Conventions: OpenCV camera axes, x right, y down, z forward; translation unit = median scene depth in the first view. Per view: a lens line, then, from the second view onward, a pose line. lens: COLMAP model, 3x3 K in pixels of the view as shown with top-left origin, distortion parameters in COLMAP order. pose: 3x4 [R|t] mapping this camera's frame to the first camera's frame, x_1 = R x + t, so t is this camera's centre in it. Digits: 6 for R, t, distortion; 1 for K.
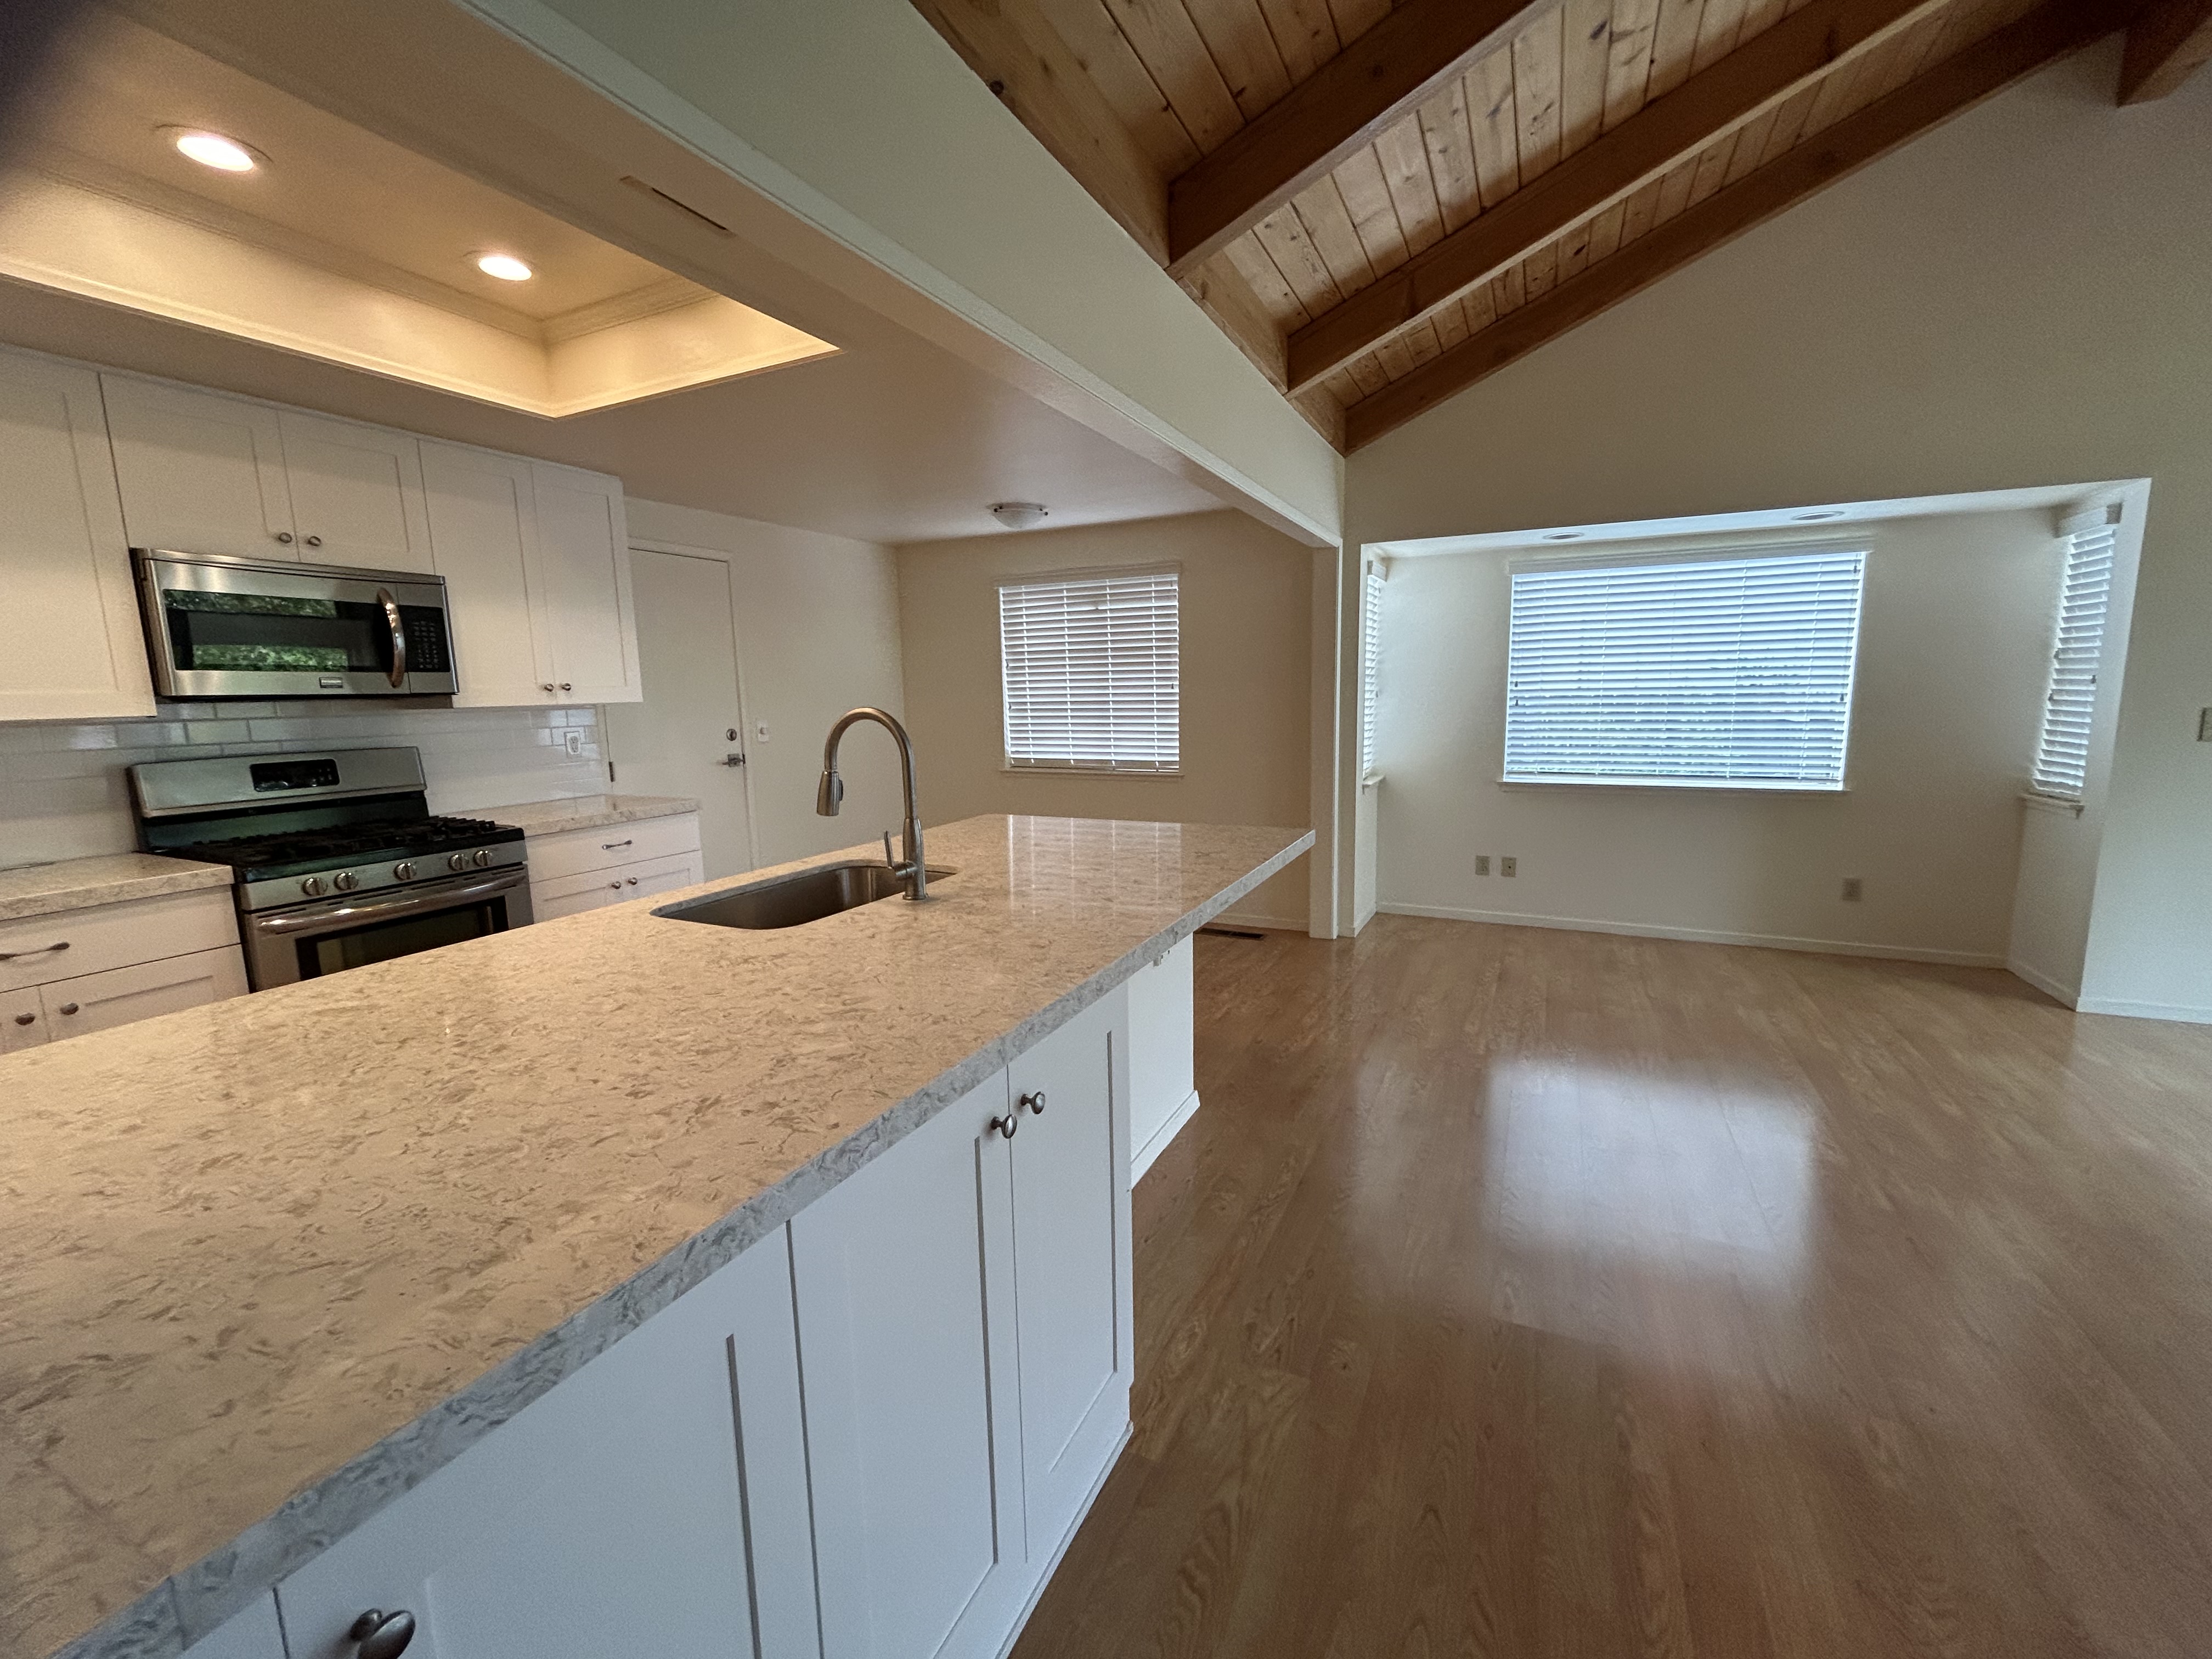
lens RADIAL K [[903.2, 0, 1102.4], [0, 903.2, 822.1], [0, 0, 1]] dist [0.000589, 0.000825]
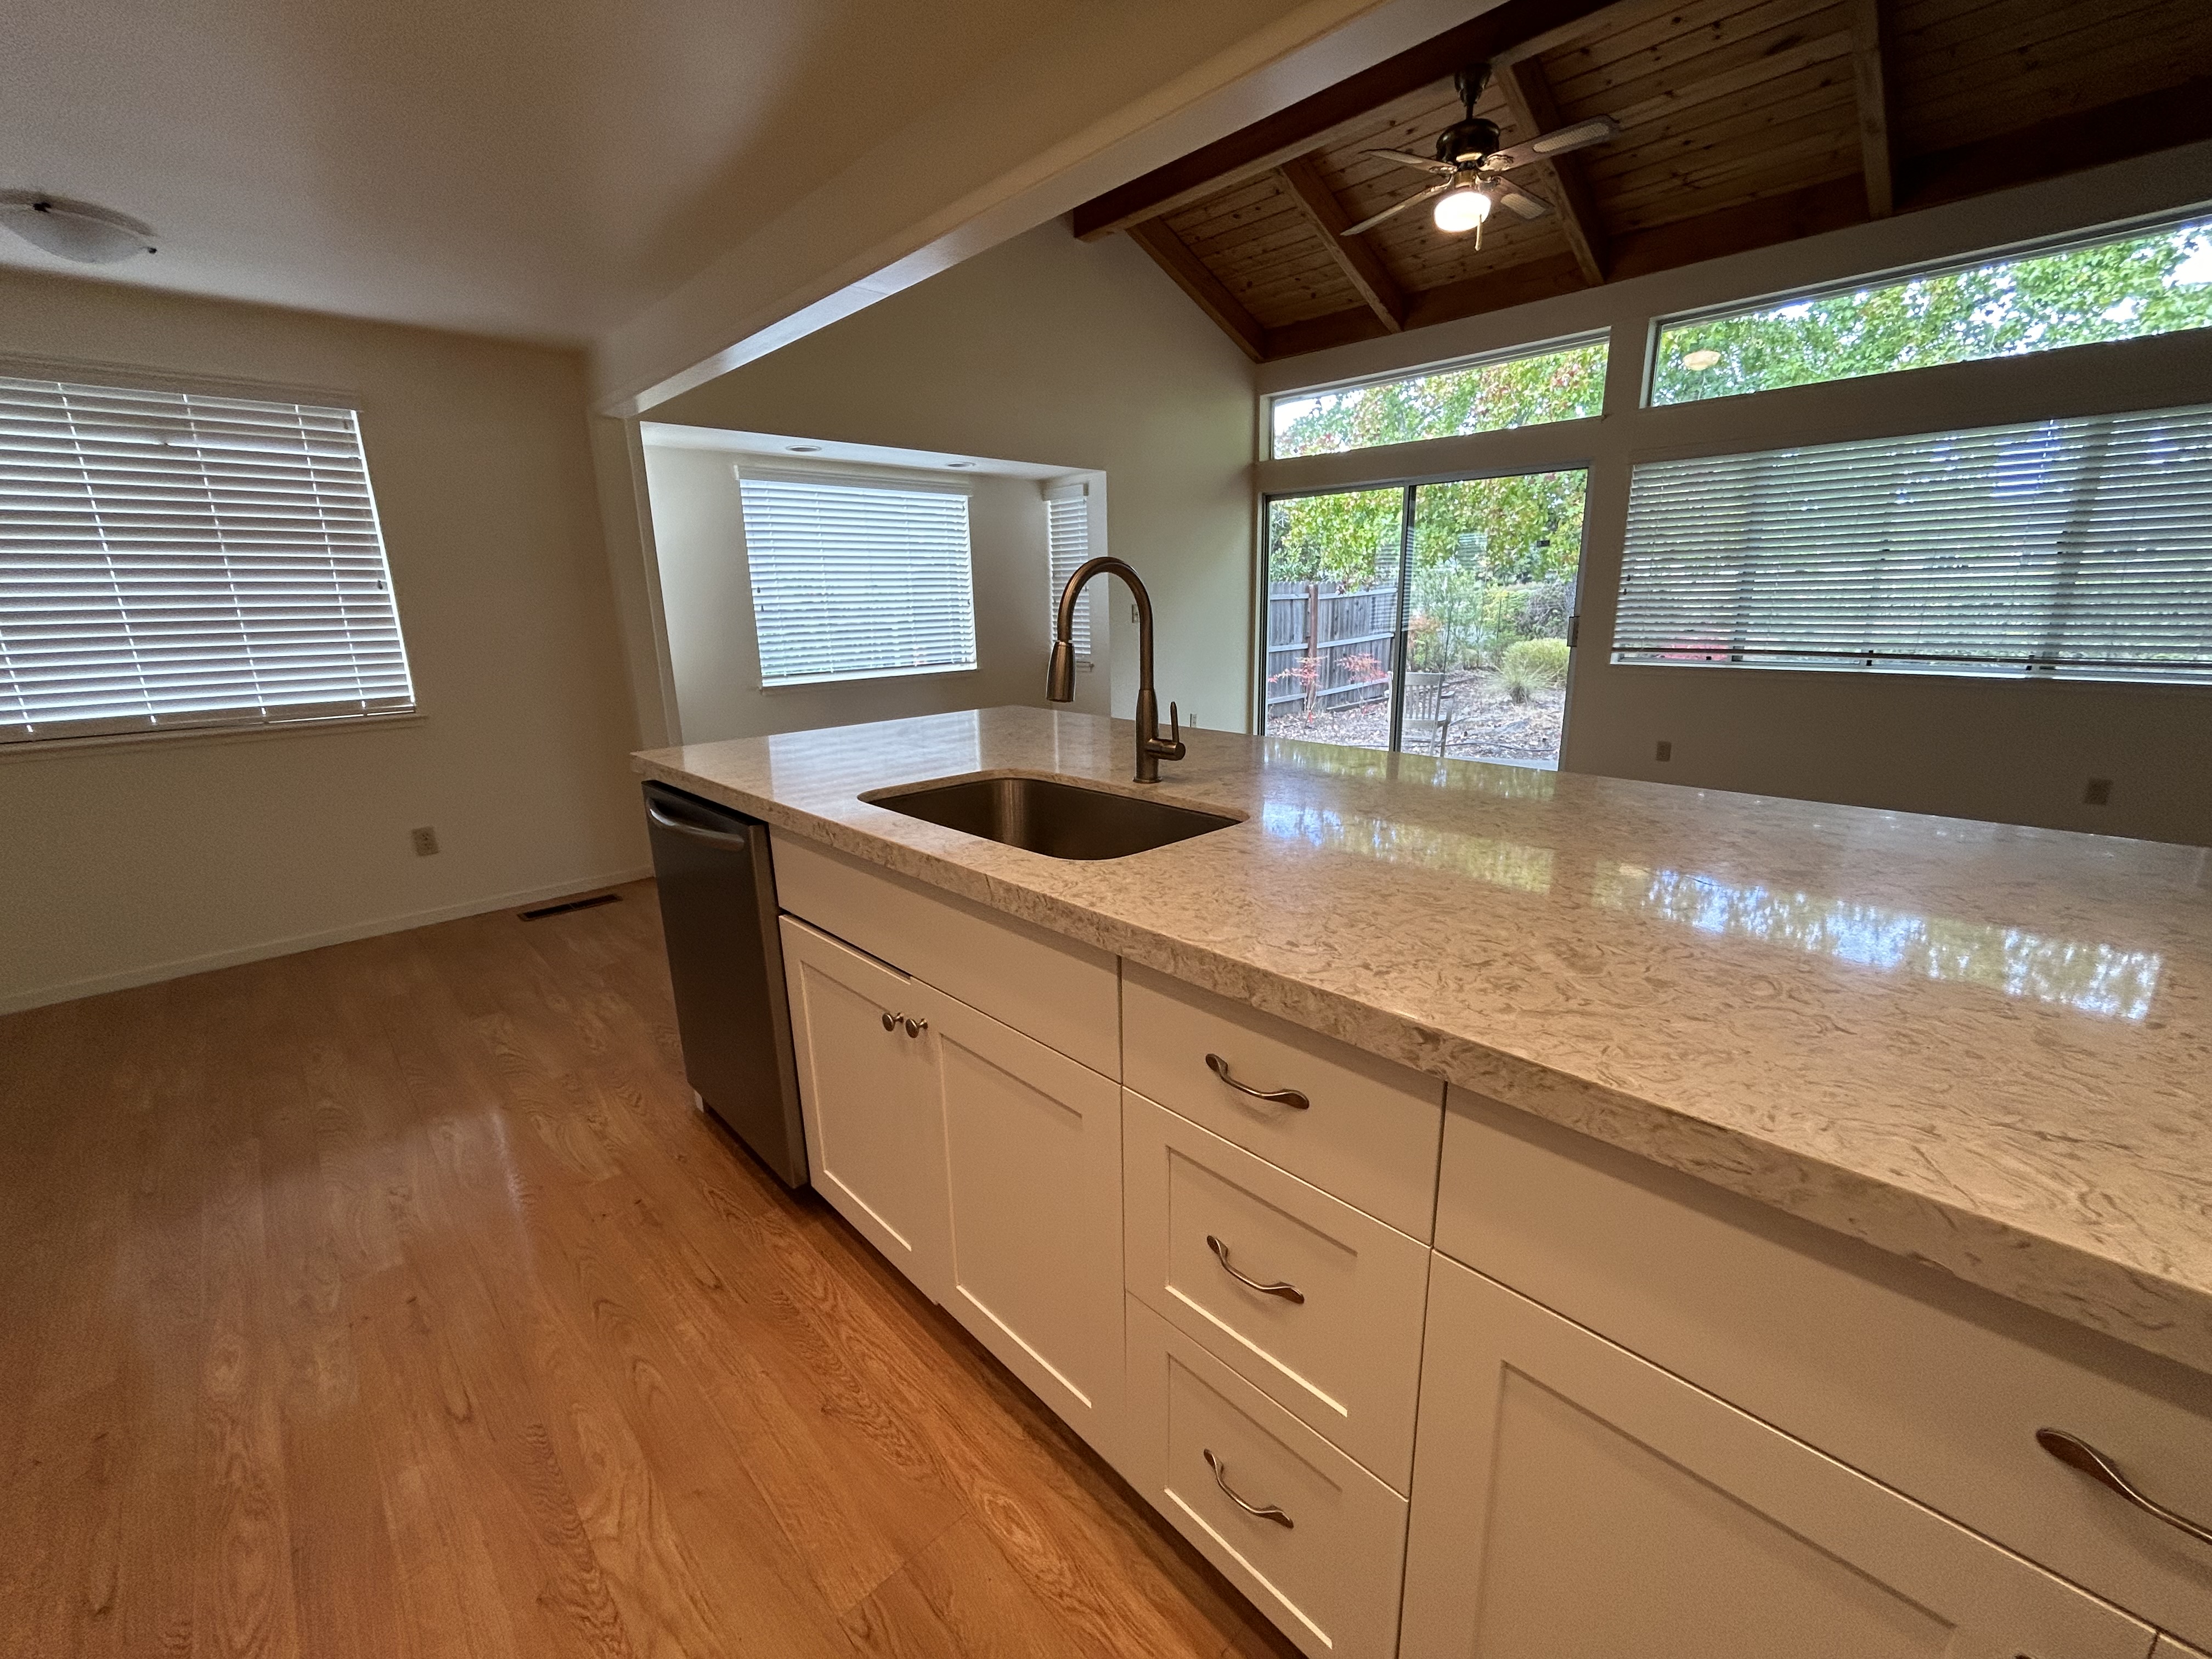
lens RADIAL K [[903.2, 0, 1102.9], [0, 903.2, 820.4], [0, 0, 1]] dist [0.000589, 0.000825]
pose [[0.340911, -0.214445, 0.915310, -0.473789], [0.152484, 0.973356, 0.171251, -0.016355], [-0.927647, 0.081189, 0.364527, 0.330197]]
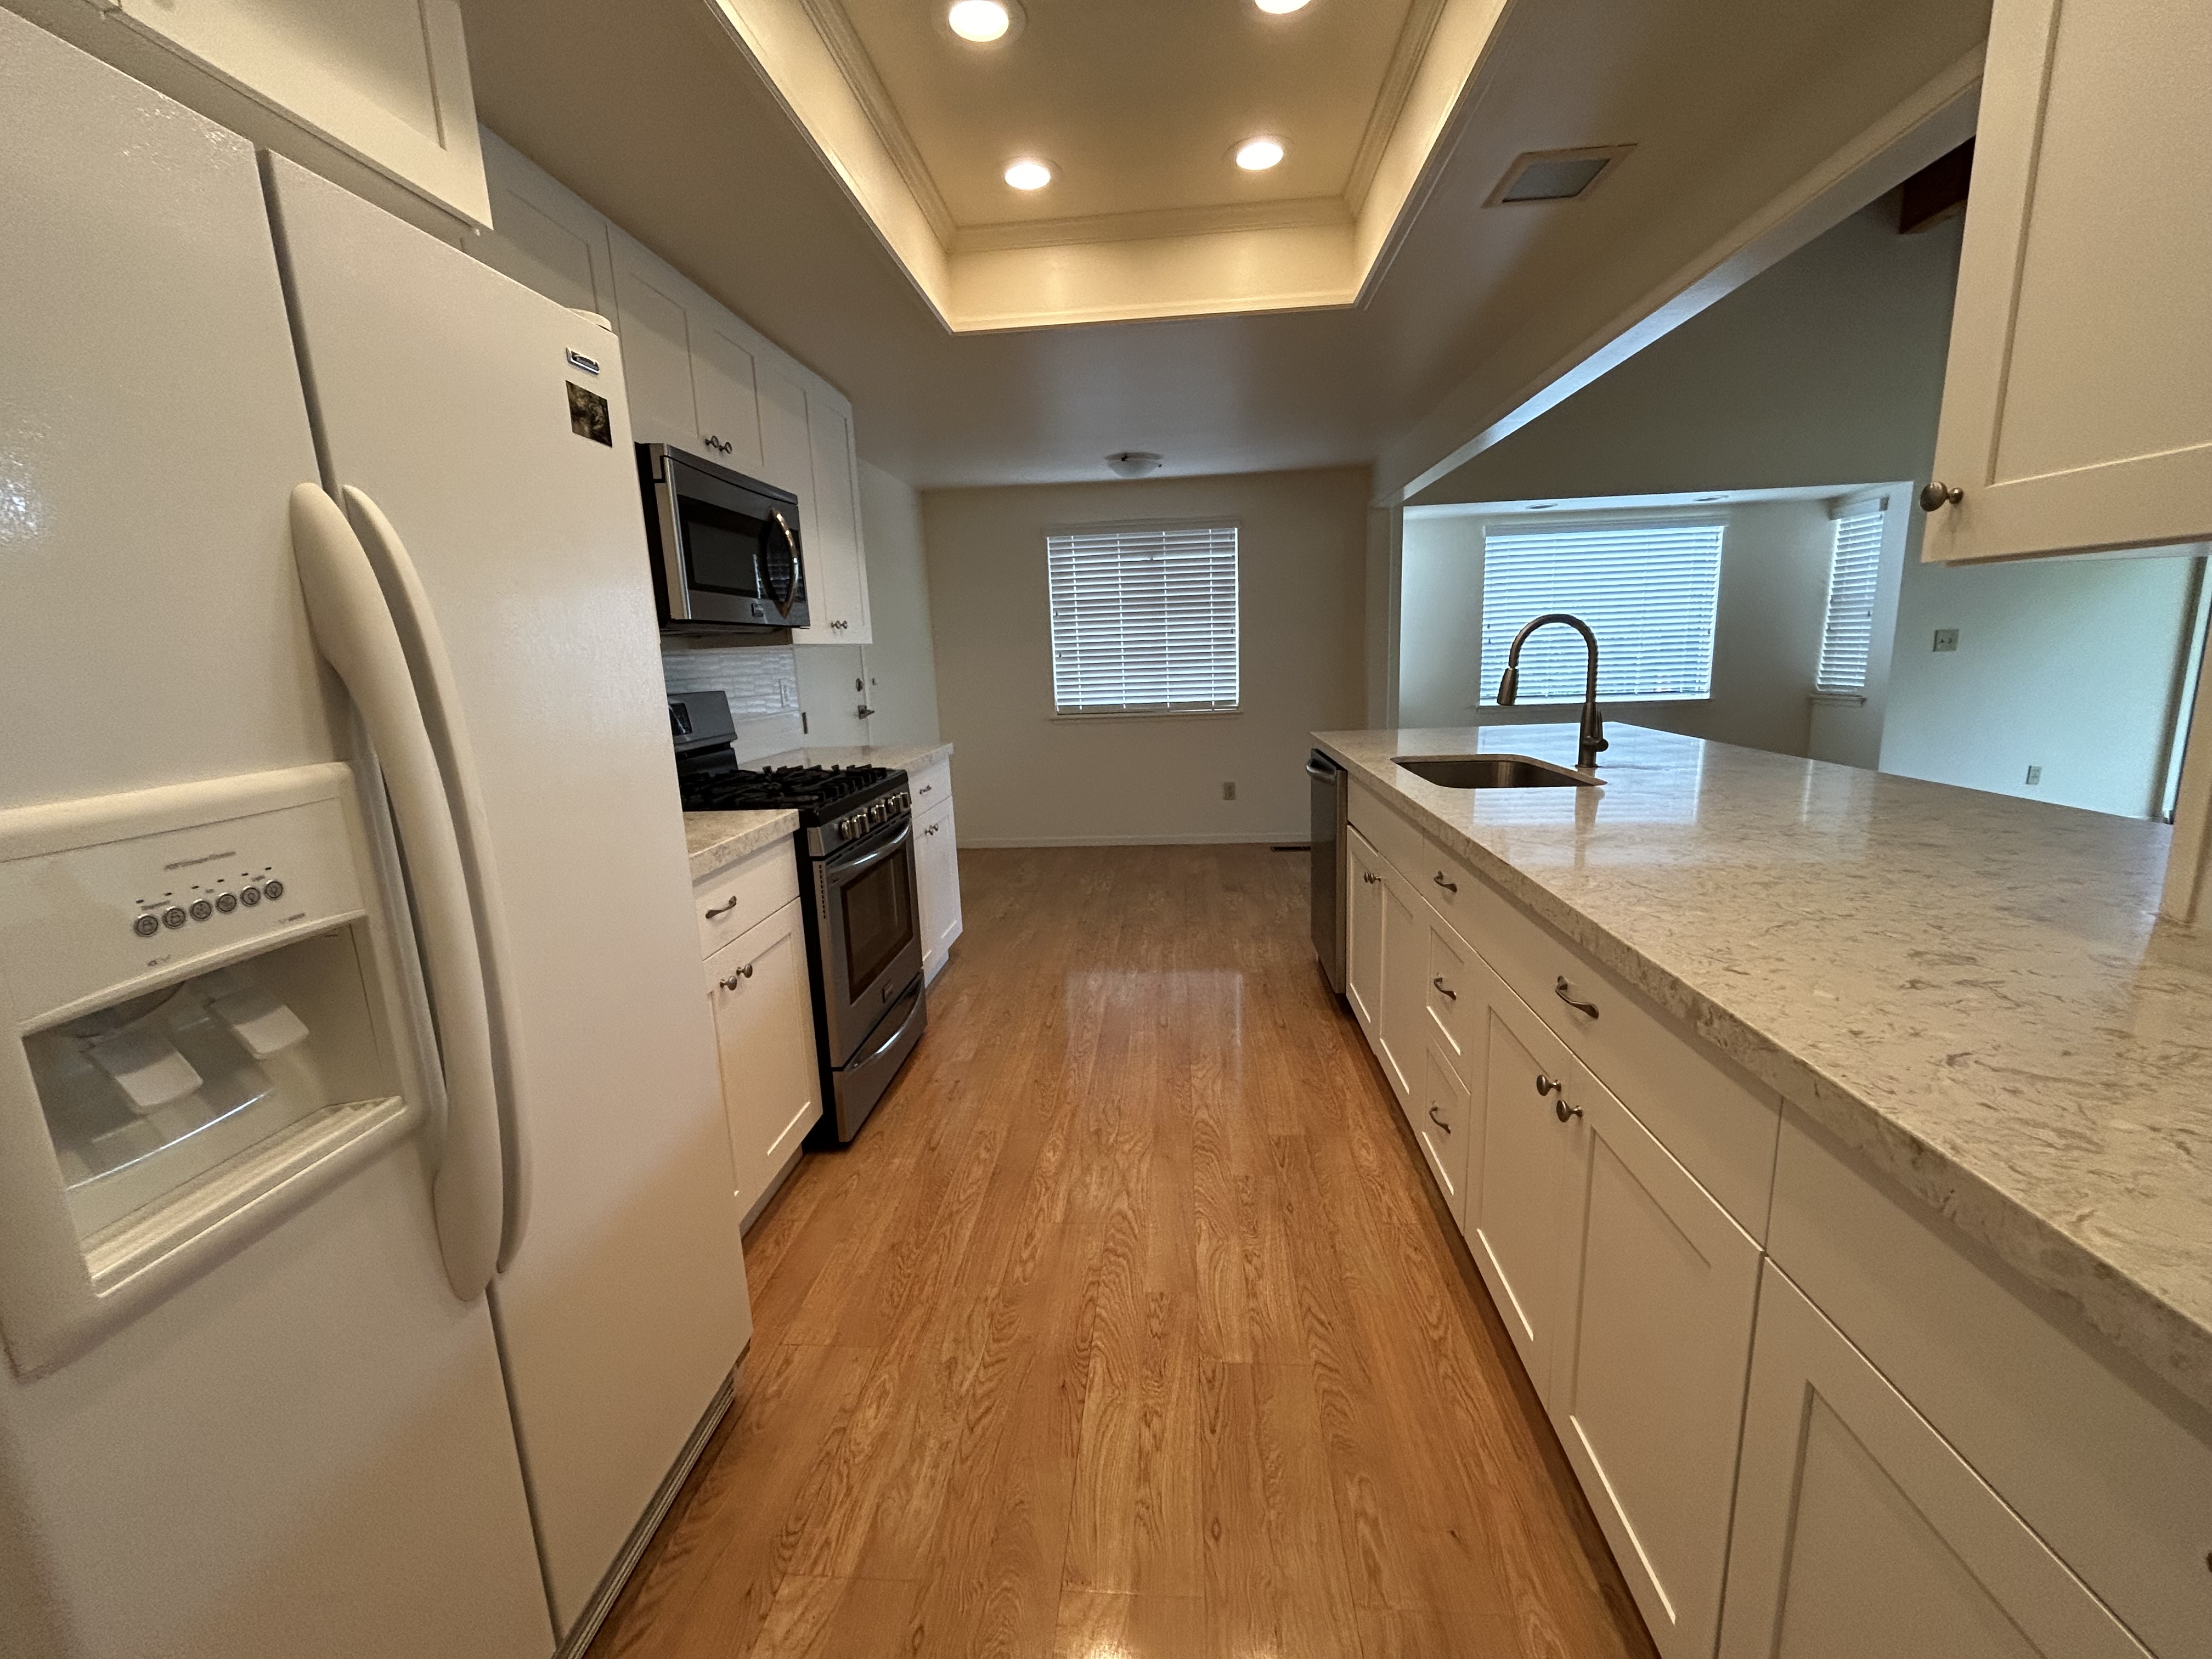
lens RADIAL K [[903.2, 0, 1102.8], [0, 903.2, 820.9], [0, 0, 1]] dist [0.000589, 0.000825]
pose [[0.929227, -0.084143, 0.359801, -0.585086], [0.074025, 0.996379, 0.041832, 0.025823], [-0.362018, -0.012237, 0.932091, 0.039006]]
